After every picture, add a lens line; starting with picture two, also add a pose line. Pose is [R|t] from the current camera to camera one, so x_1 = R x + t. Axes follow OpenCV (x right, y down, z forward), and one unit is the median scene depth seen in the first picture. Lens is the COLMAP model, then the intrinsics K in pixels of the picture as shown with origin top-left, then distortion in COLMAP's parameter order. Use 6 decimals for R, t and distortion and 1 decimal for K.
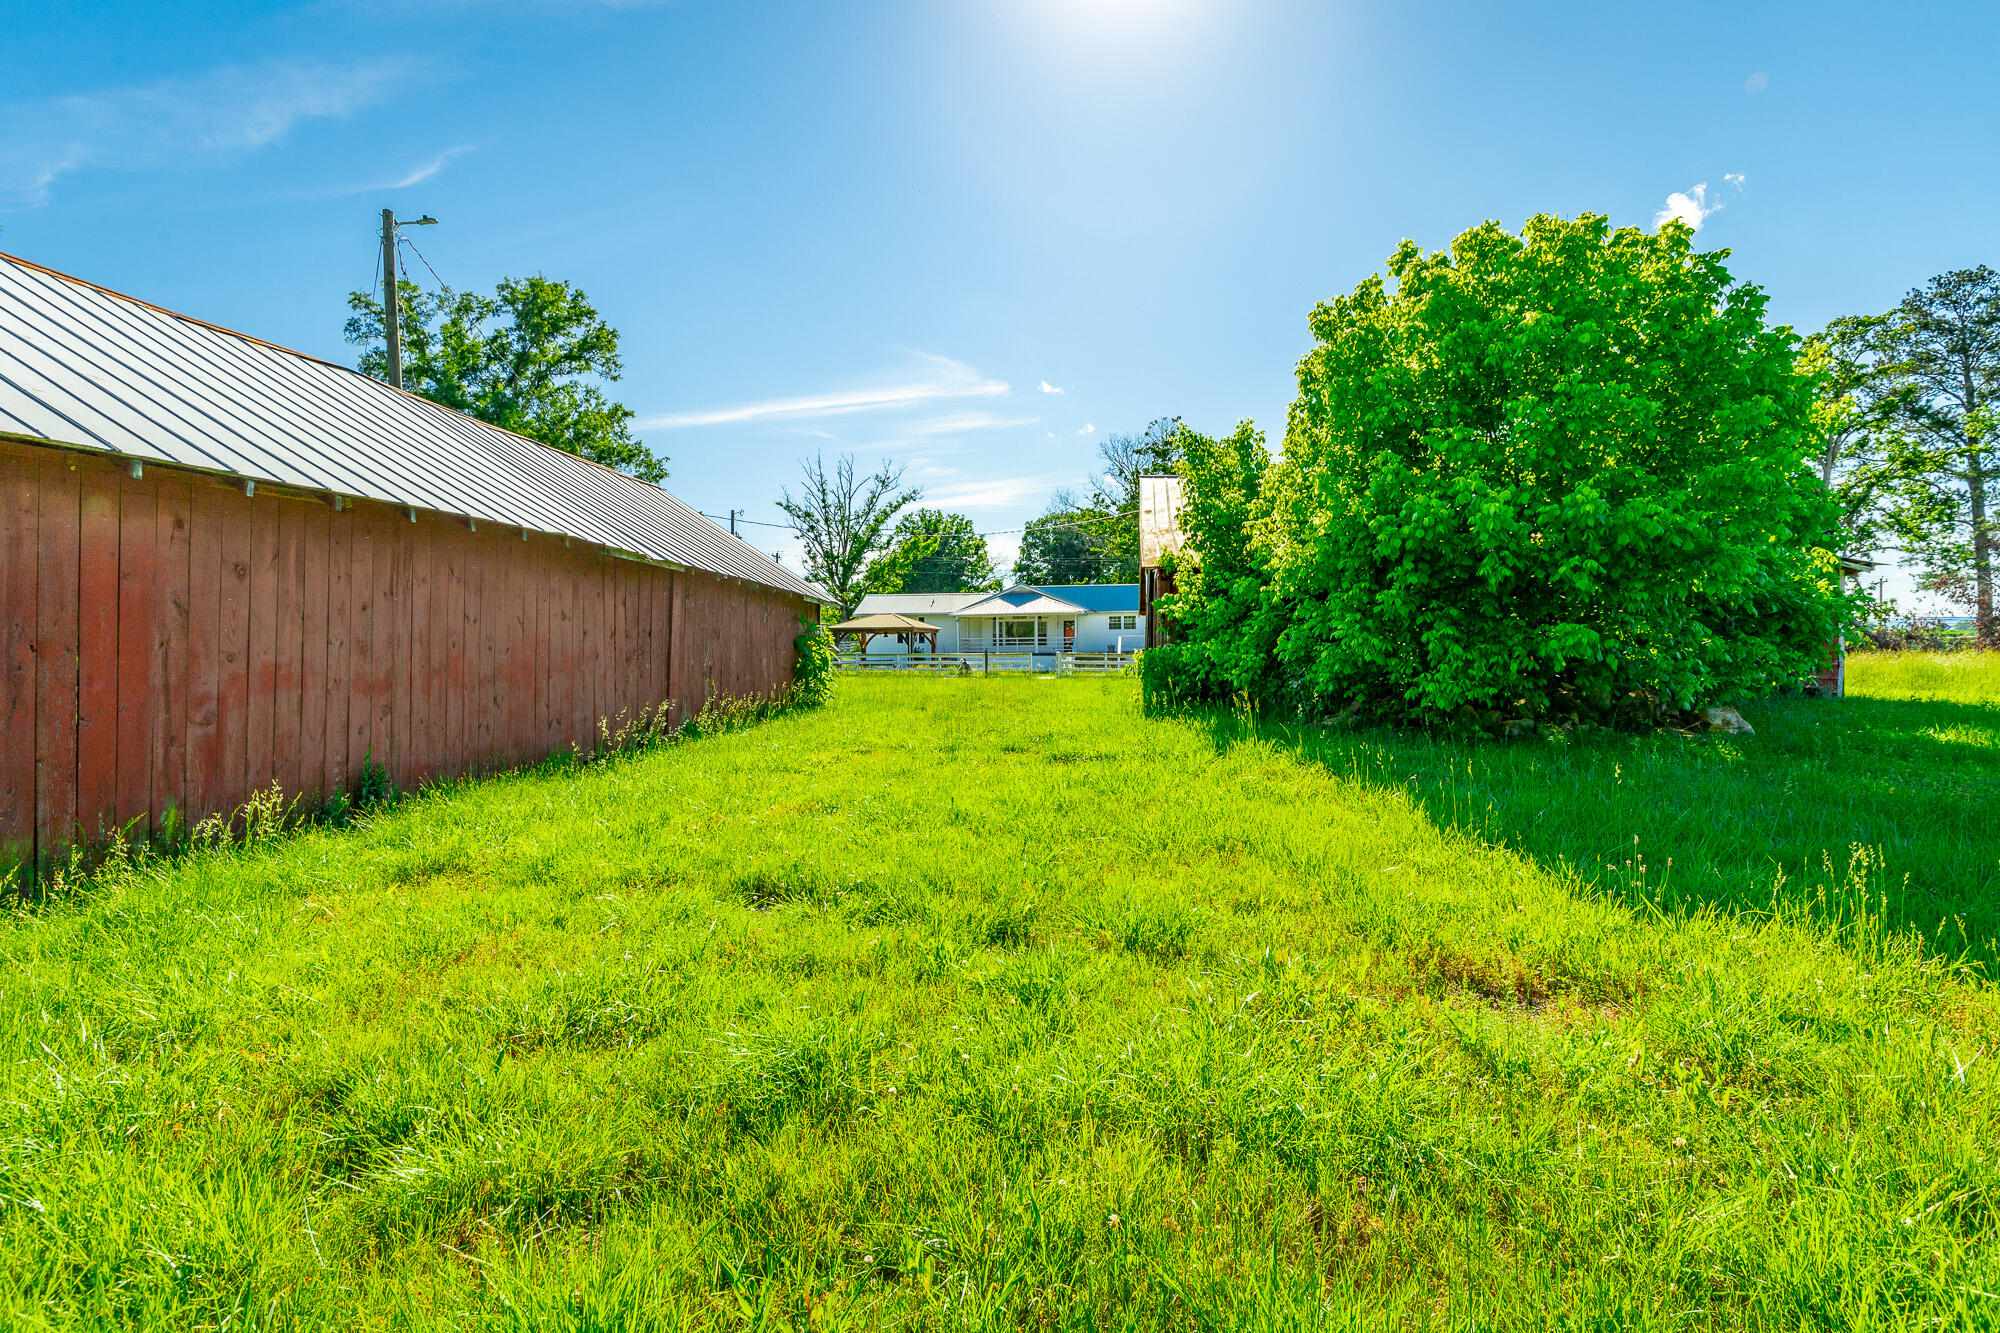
lens RADIAL K [[901.9, 0, 1003.4], [0, 901.9, 677.7], [0, 0, 1]] dist [0.008955, -0.001002]
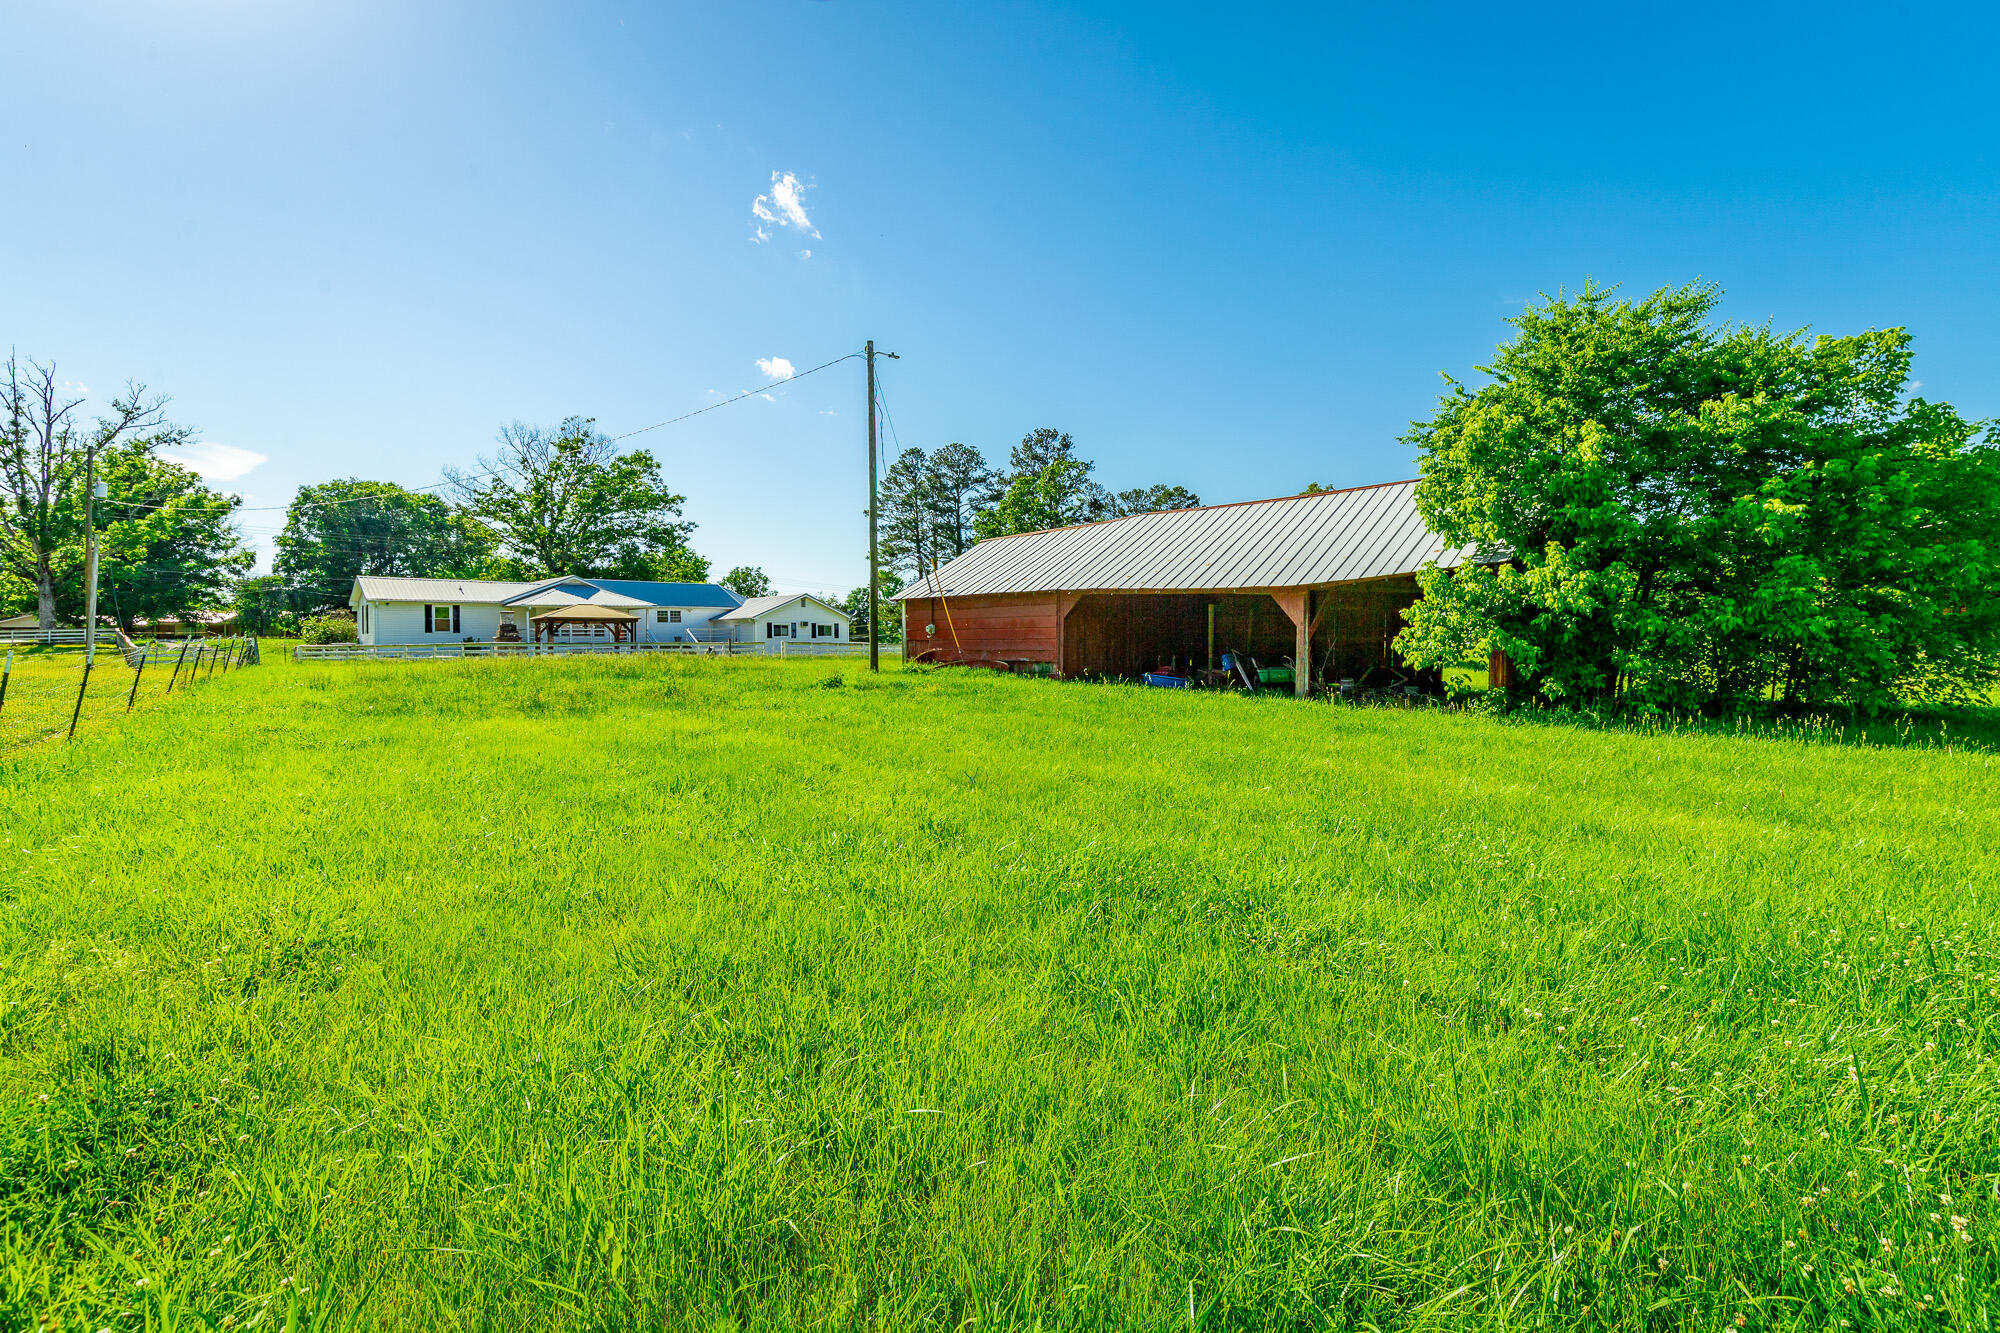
lens RADIAL K [[906.3, 0, 1027.1], [0, 906.3, 659.1], [0, 0, 1]] dist [-0.000118, -0.000267]
pose [[0.600997, -0.014621, 0.799117, -2.439912], [0.025635, 0.999671, -0.000989, 0.025576], [-0.798840, 0.021079, 0.601174, -0.179335]]
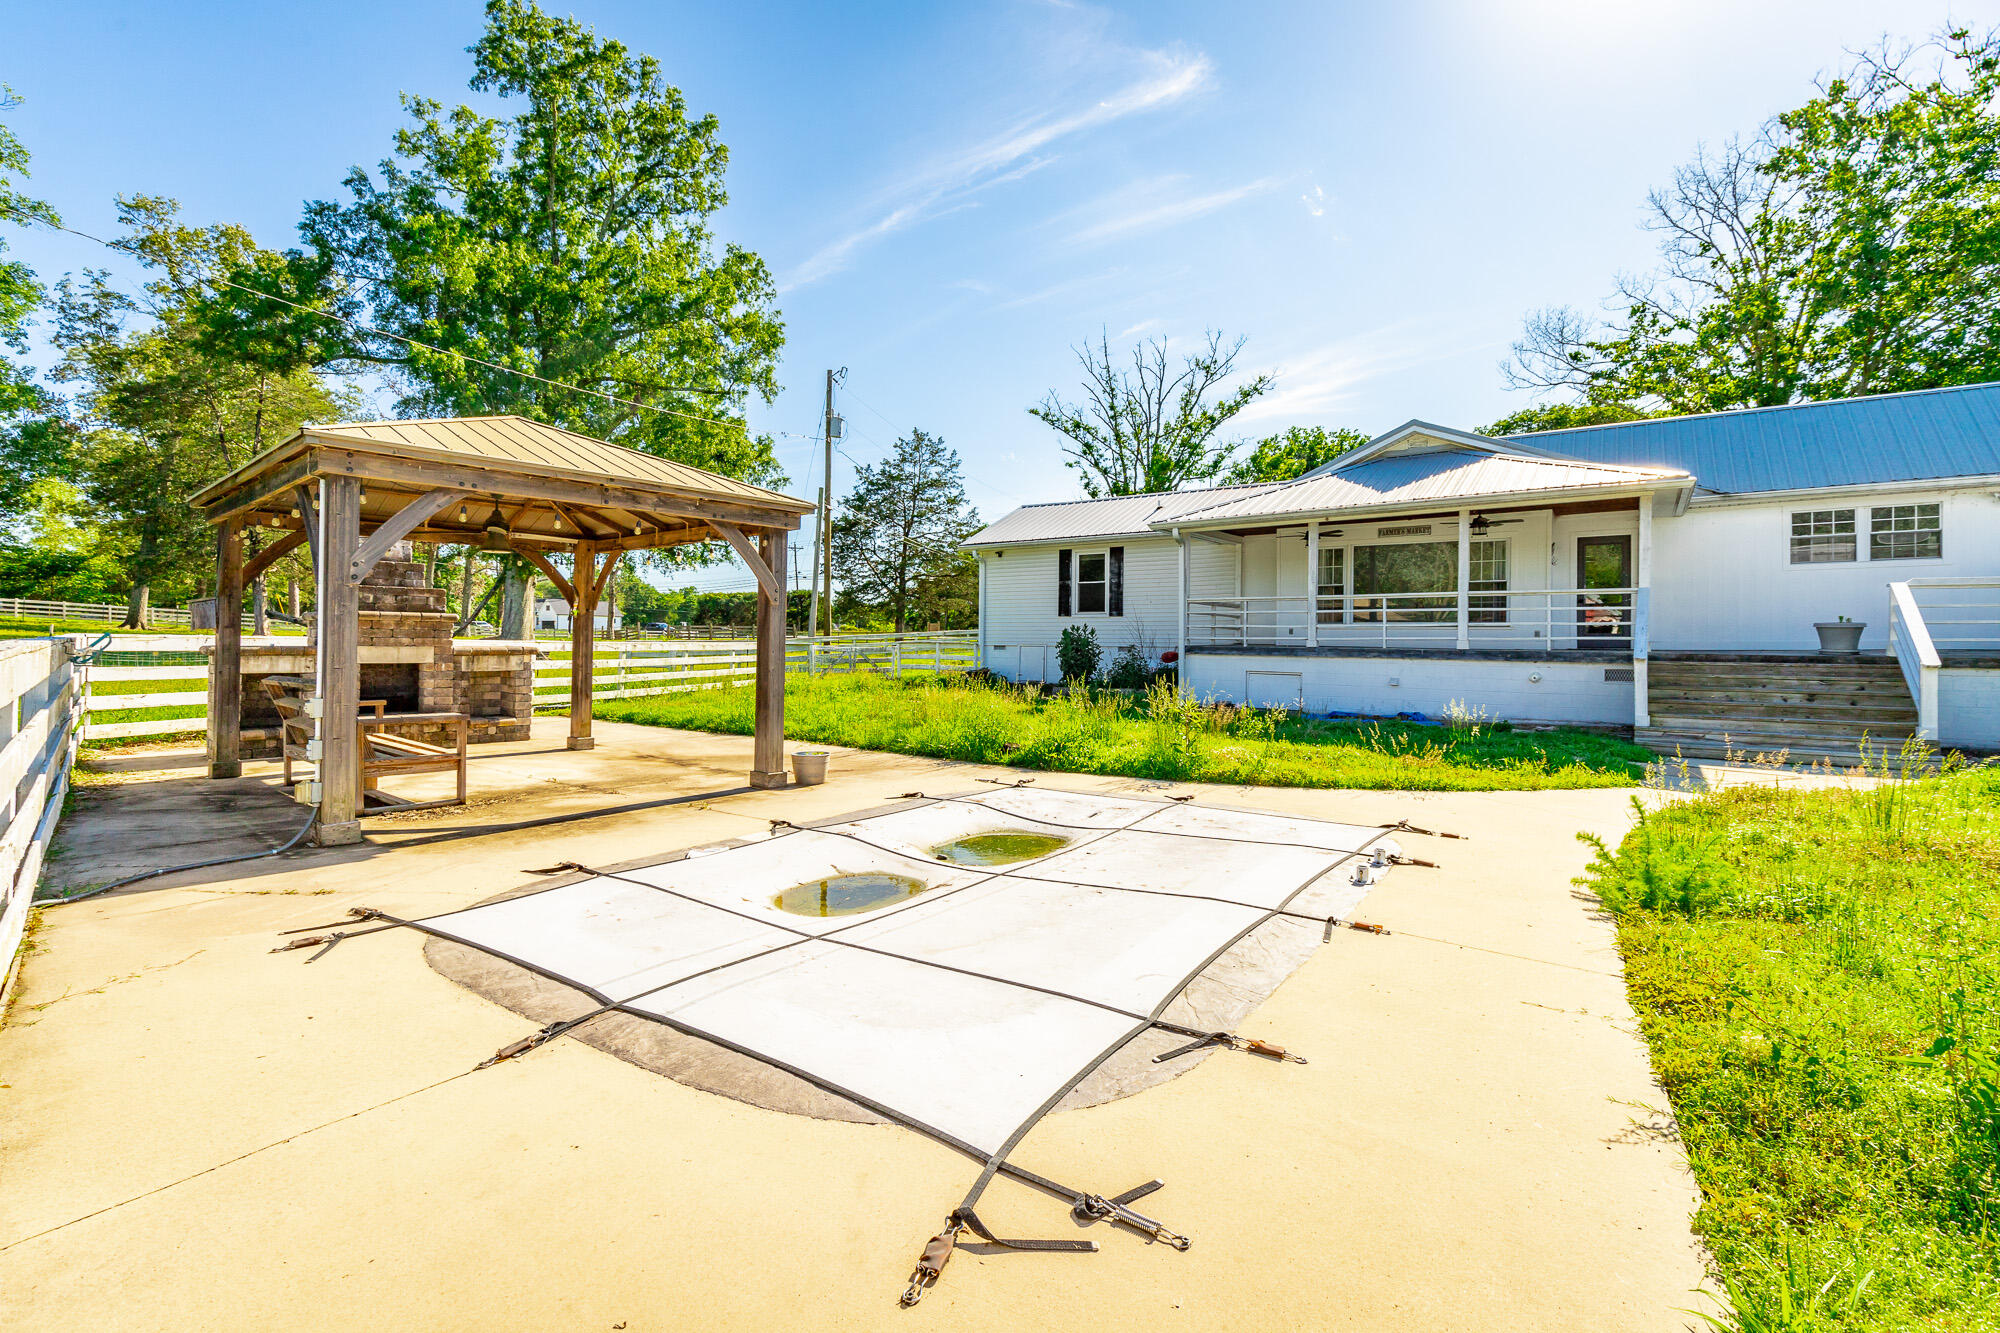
lens RADIAL K [[909.1, 0, 968.8], [0, 909.1, 639.6], [0, 0, 1]] dist [0.004384, -0.000681]
pose [[0.883059, 0.014138, -0.469049, 0.159065], [-0.028484, 0.999318, -0.023504, -0.089540], [0.468397, 0.034116, 0.882859, 3.206315]]
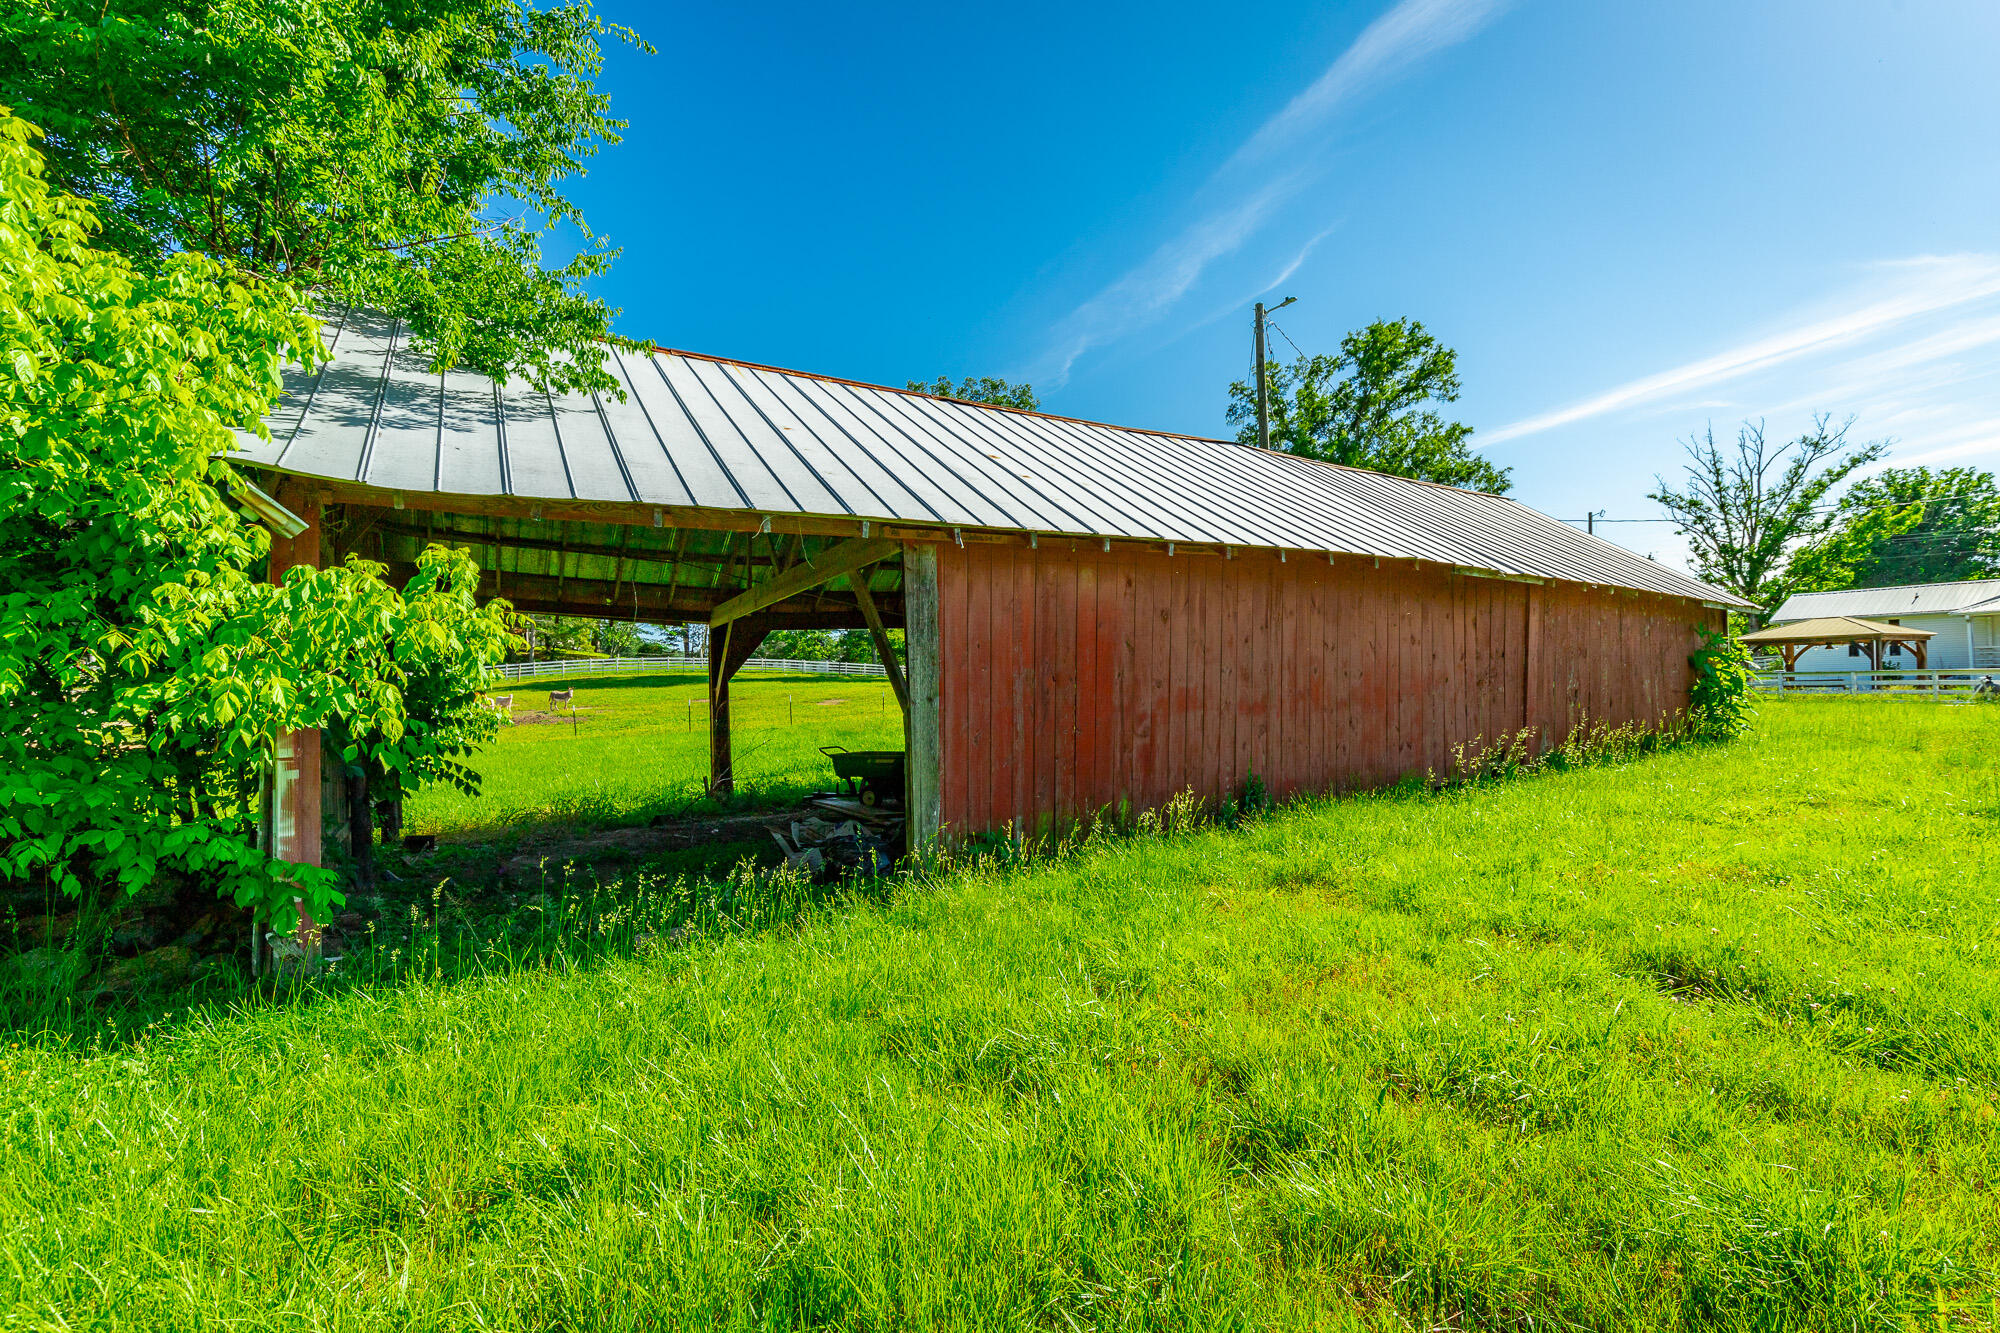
lens RADIAL K [[894.9, 0, 1007.7], [0, 894.9, 668.4], [0, 0, 1]] dist [0.002112, -0.000091]
pose [[0.646623, -0.021823, -0.762498, -0.017157], [-0.005843, 0.999420, -0.033559, -0.000509], [0.762788, 0.026156, 0.646120, 0.014995]]
